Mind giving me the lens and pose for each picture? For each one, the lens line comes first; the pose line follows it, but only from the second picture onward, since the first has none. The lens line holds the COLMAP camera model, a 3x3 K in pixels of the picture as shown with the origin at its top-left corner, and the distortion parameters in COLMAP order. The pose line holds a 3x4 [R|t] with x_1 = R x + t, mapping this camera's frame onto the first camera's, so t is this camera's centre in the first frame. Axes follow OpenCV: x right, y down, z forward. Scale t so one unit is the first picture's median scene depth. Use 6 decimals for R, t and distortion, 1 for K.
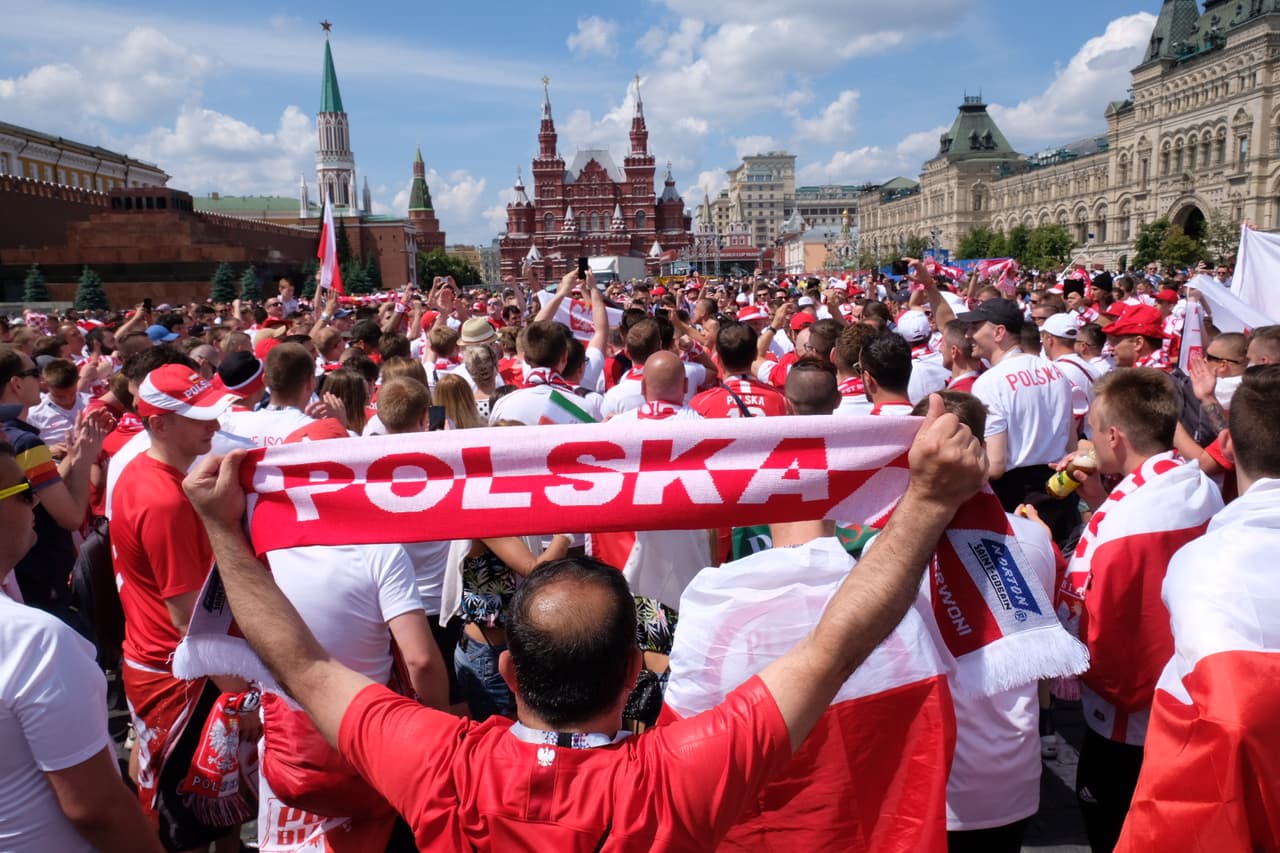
lens RADIAL K [[952.1, 0, 640.7], [0, 952.1, 445.9], [0, 0, 1]] dist [-0.046462, 0.004547]
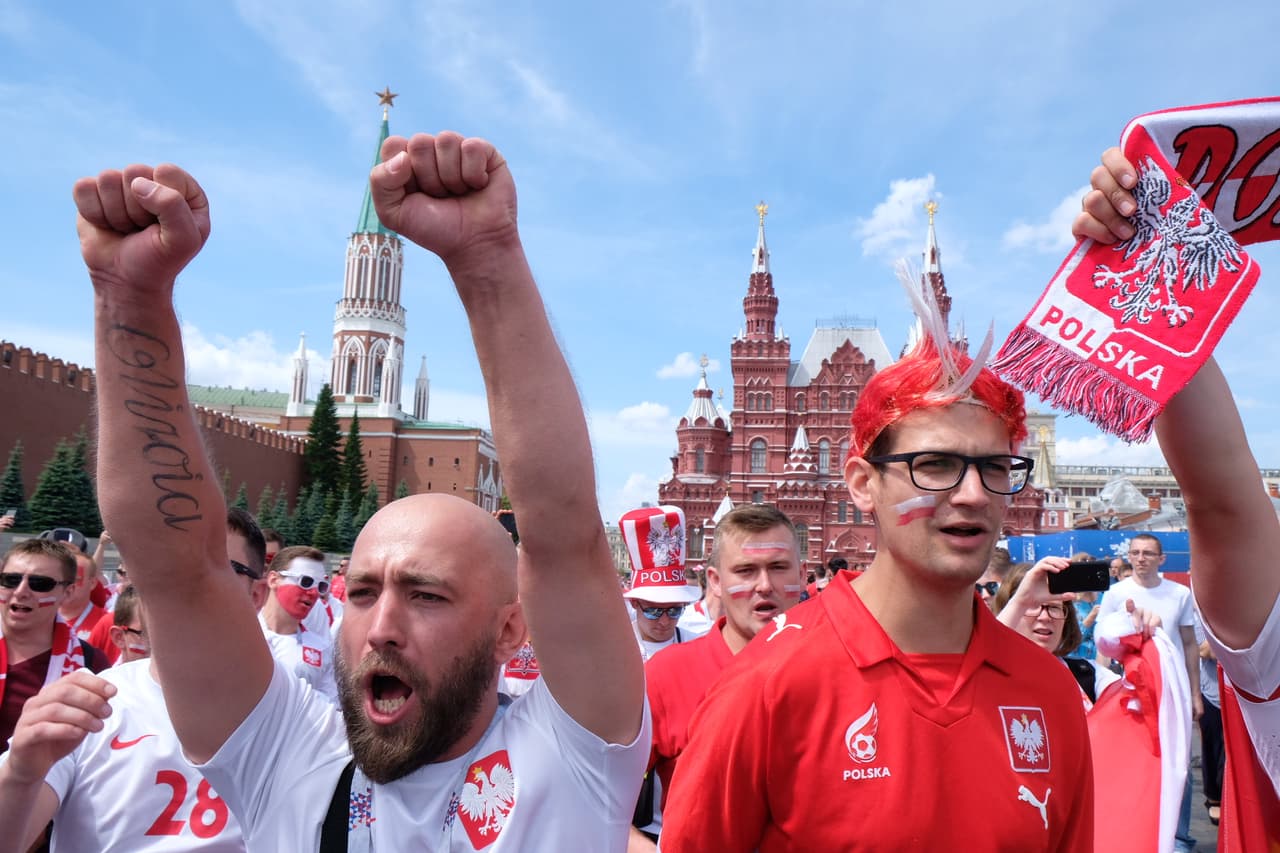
lens RADIAL K [[997.9, 0, 644.1], [0, 997.9, 436.7], [0, 0, 1]] dist [-0.026710, 0.007057]
pose [[0.992368, 0.036869, -0.117674, -0.101055], [-0.070972, 0.951131, -0.300522, -0.081462], [0.100843, 0.306580, 0.946488, 0.504959]]
